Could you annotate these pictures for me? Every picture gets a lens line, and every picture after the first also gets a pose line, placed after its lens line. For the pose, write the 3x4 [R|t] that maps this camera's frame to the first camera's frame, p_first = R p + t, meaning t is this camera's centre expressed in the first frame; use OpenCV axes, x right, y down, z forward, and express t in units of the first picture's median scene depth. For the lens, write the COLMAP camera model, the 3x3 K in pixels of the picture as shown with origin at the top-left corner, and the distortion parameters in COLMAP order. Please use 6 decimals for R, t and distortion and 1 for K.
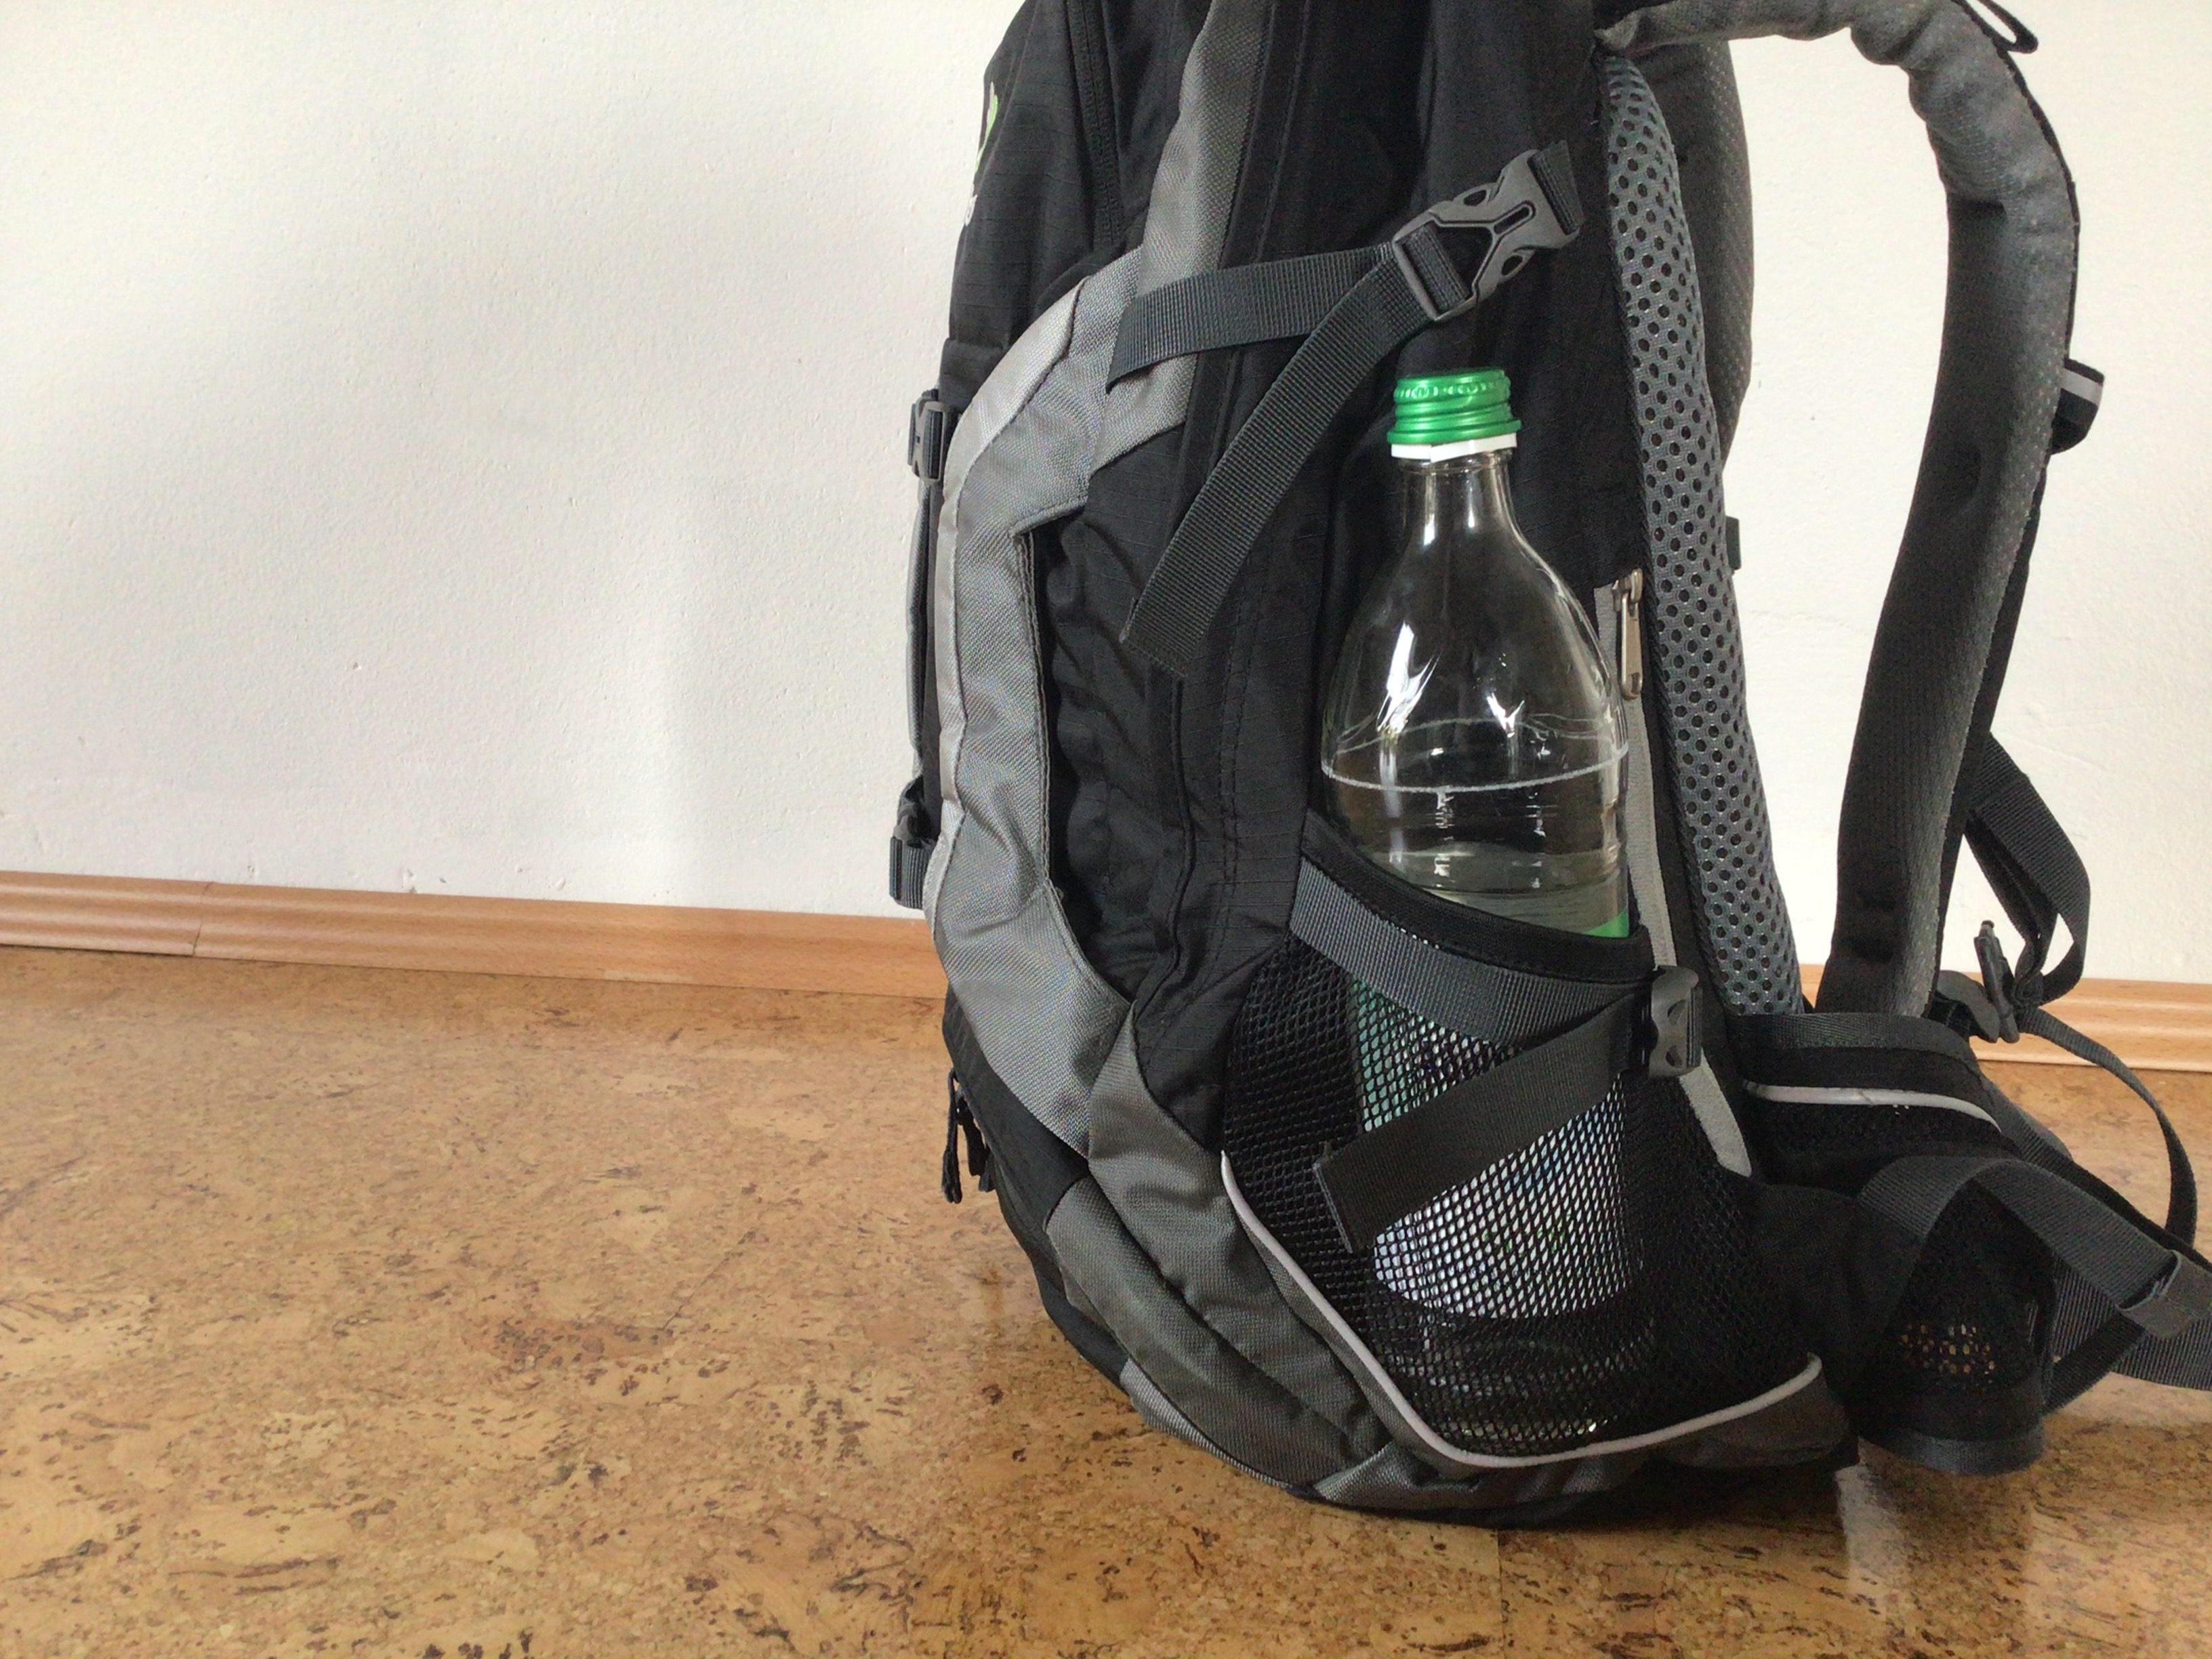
lens RADIAL K [[1981.3, 0, 1103.5], [0, 1981.3, 838.3], [0, 0, 1]] dist [0.056695, -0.088731]
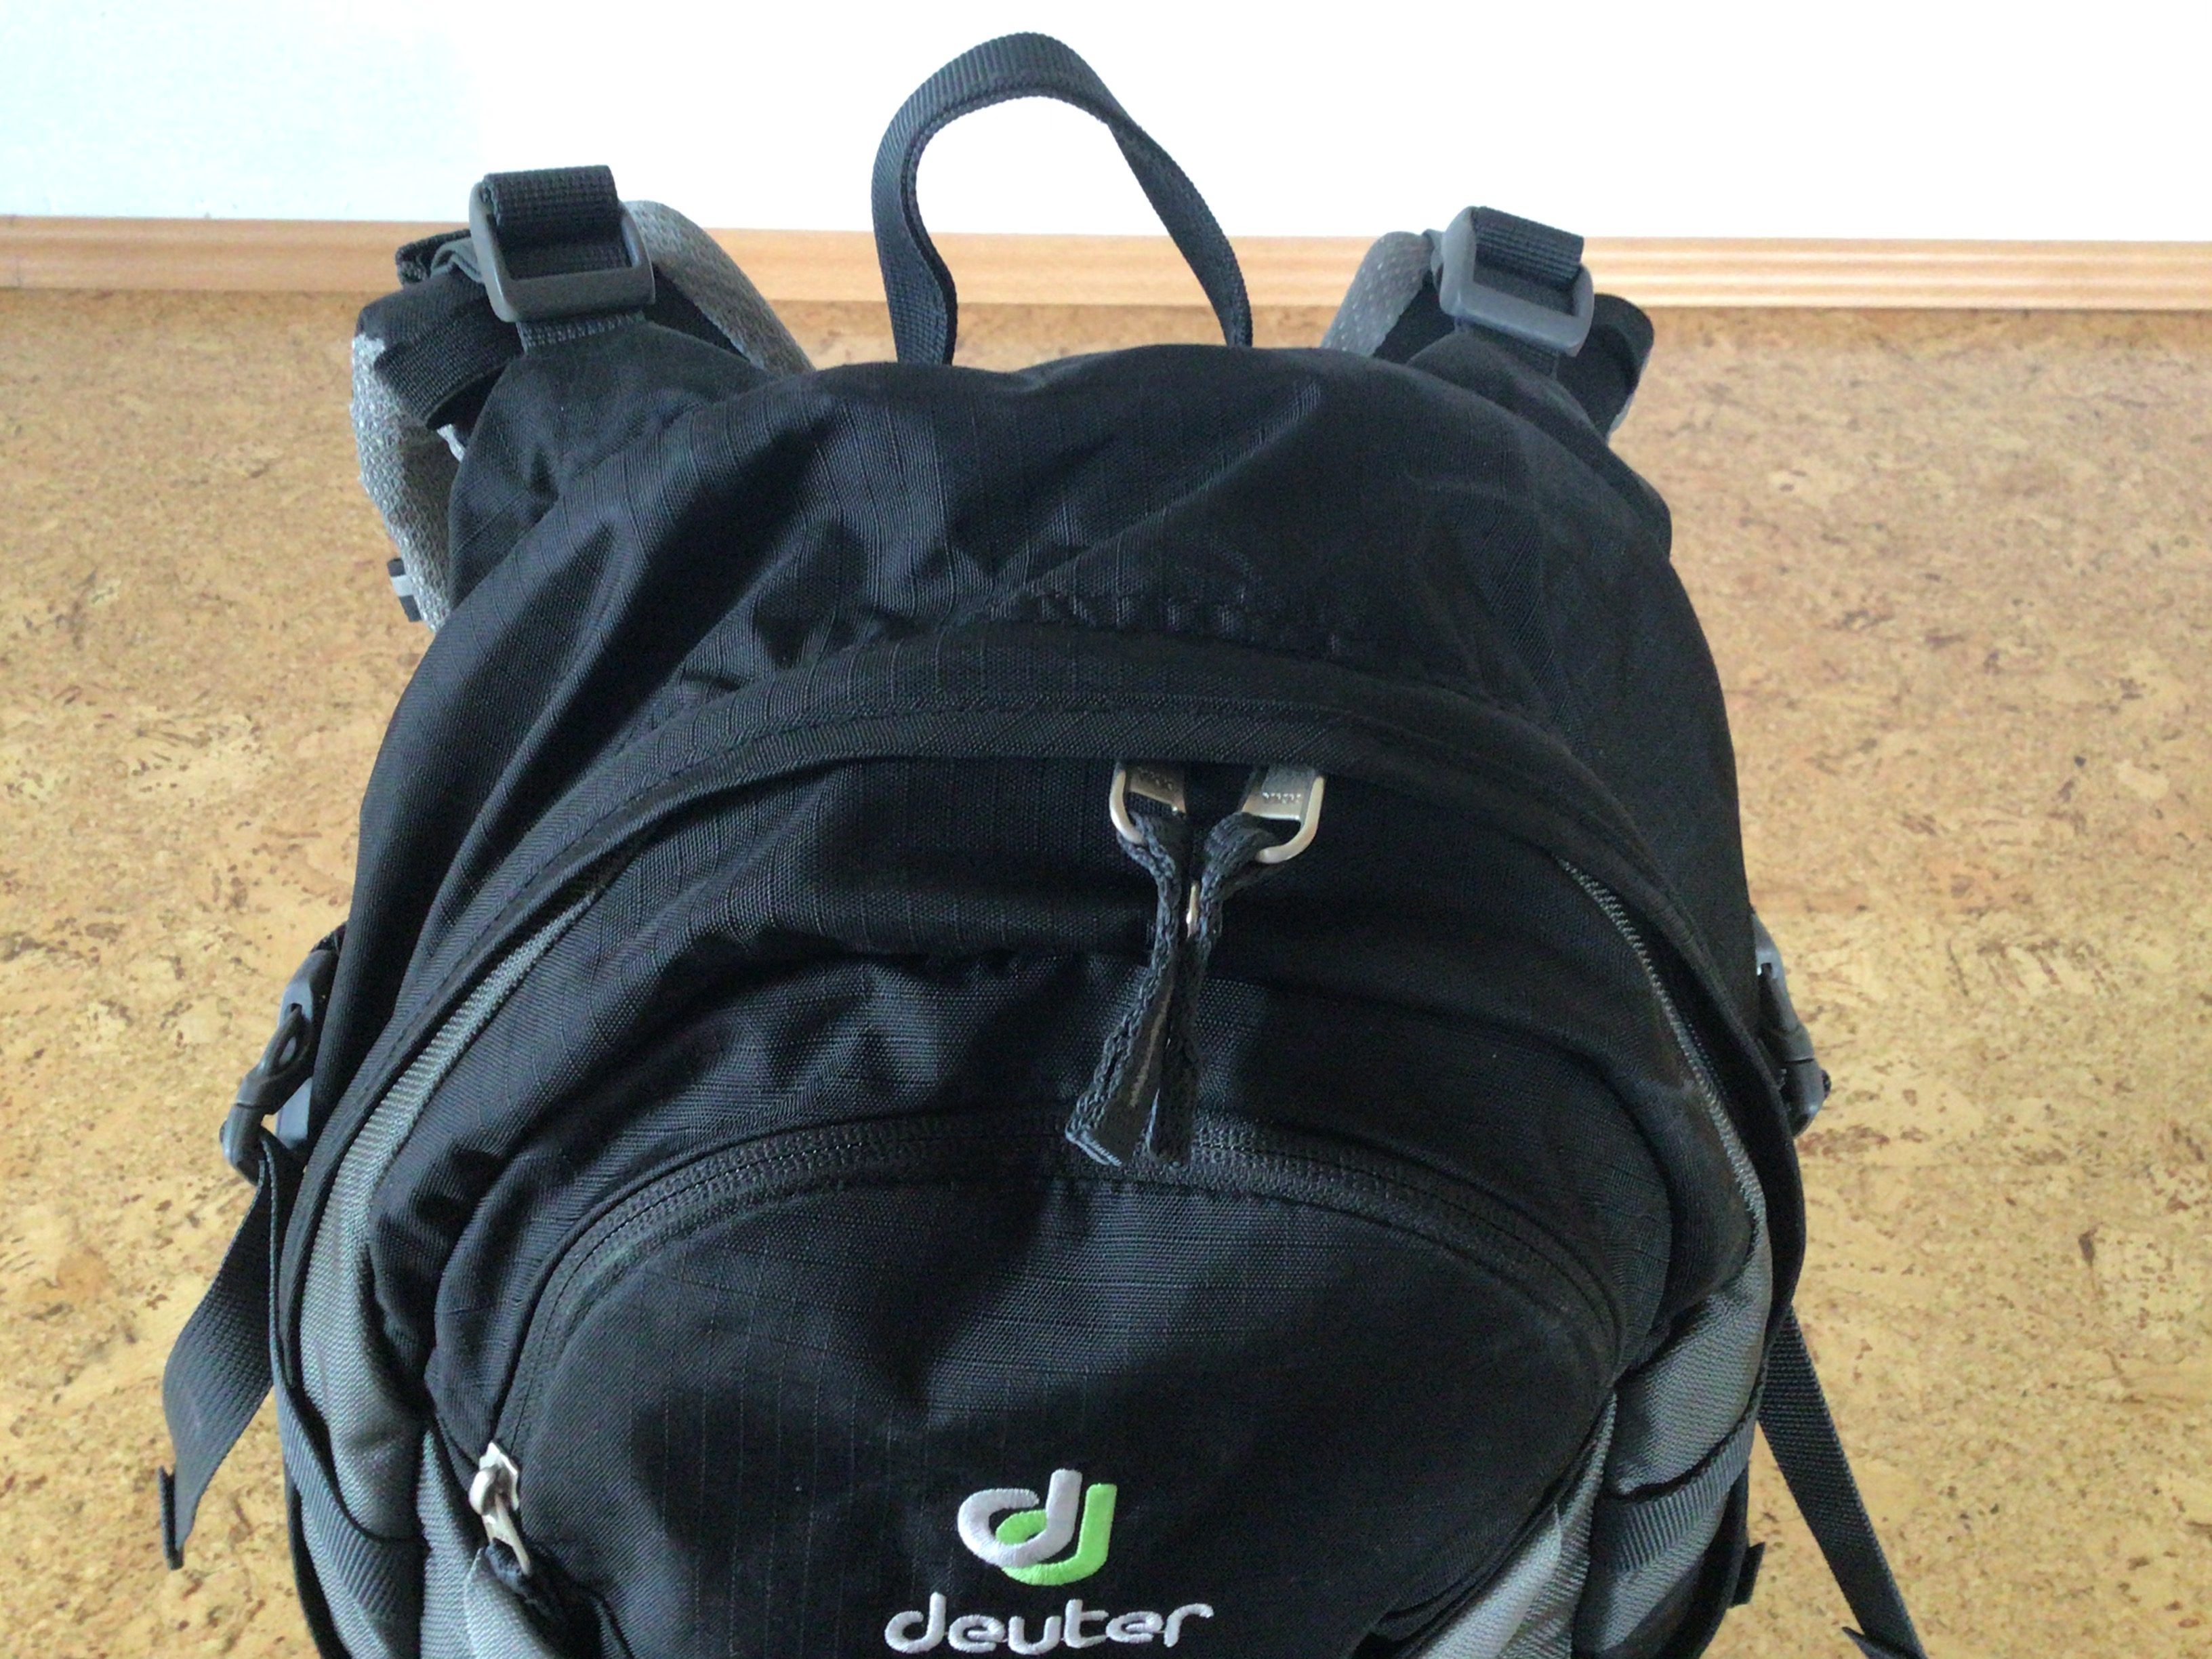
lens RADIAL K [[1981.3, 0, 1100.8], [0, 1981.3, 849.5], [0, 0, 1]] dist [0.056695, -0.088731]
pose [[0.982782, -0.120850, 0.139764, -0.103457], [0.024595, 0.835272, 0.549287, -0.519826], [-0.183122, -0.536392, 0.823863, -0.375947]]
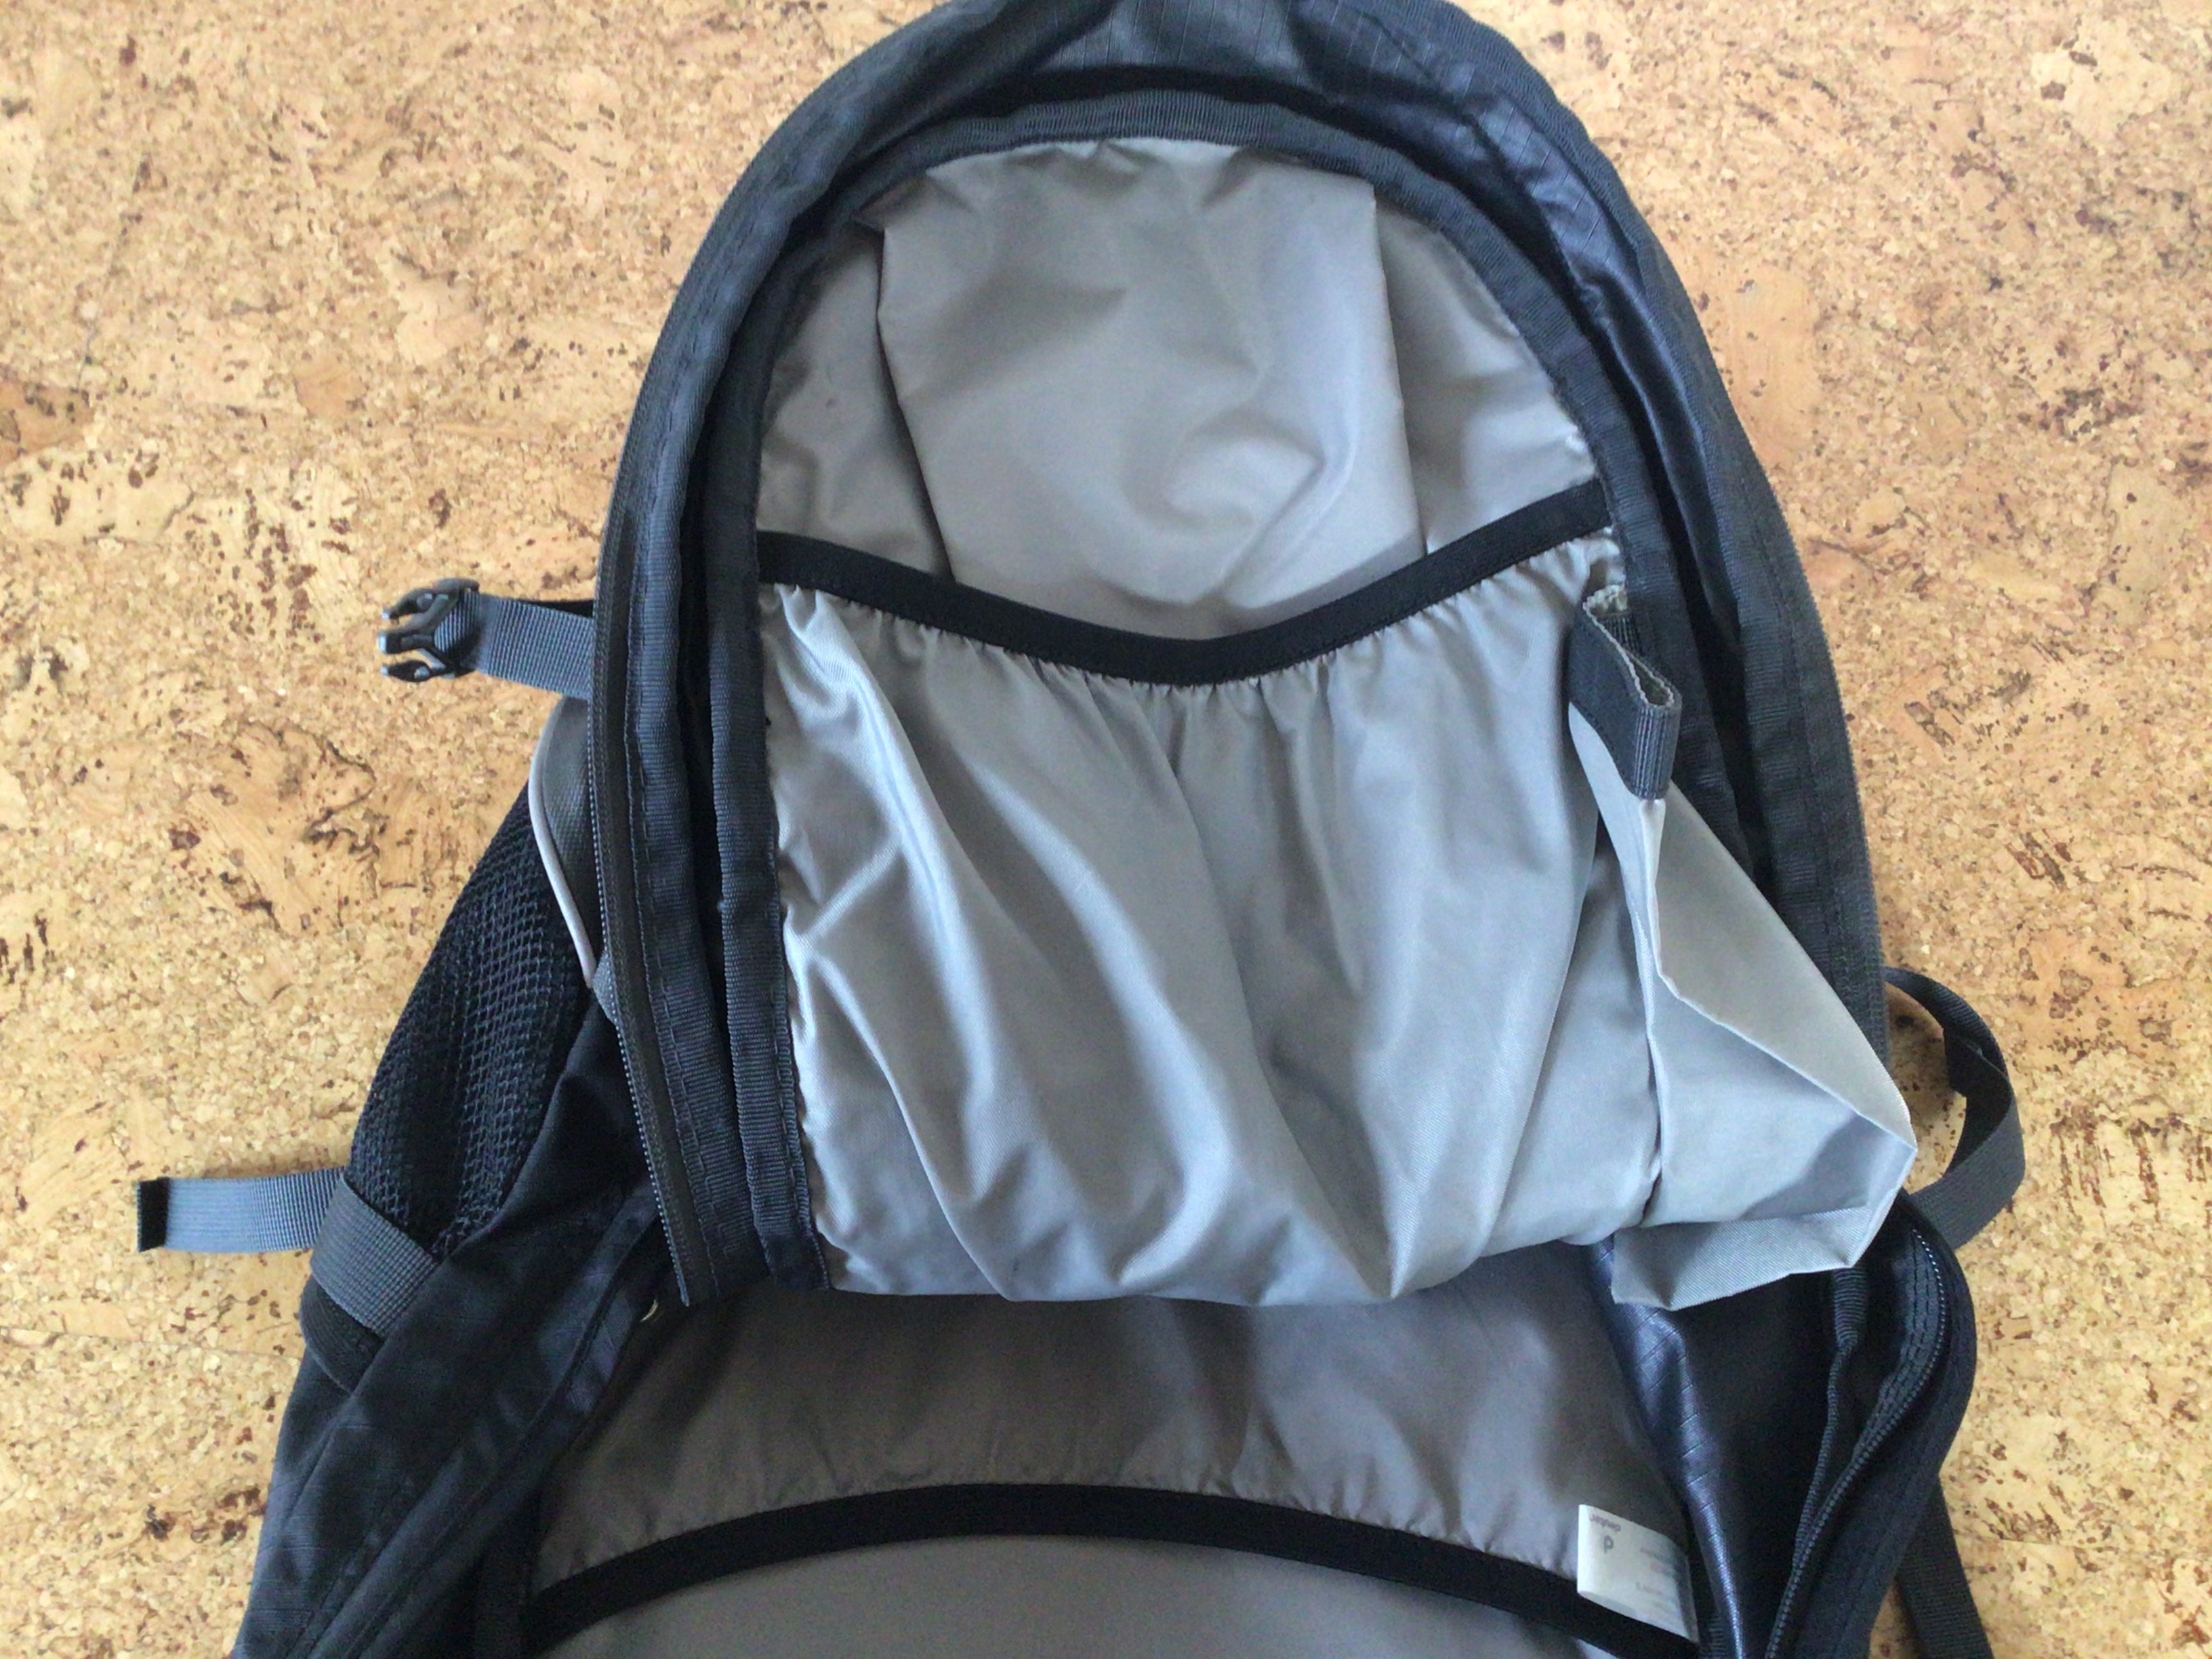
lens RADIAL K [[1981.3, 0, 1086.3], [0, 1981.3, 837.7], [0, 0, 1]] dist [0.056695, -0.088731]
pose [[0.997723, -0.046781, 0.048593, 0.218317], [-0.021252, 0.465703, 0.884686, -0.551057], [-0.064016, -0.883704, 0.463648, 0.384452]]
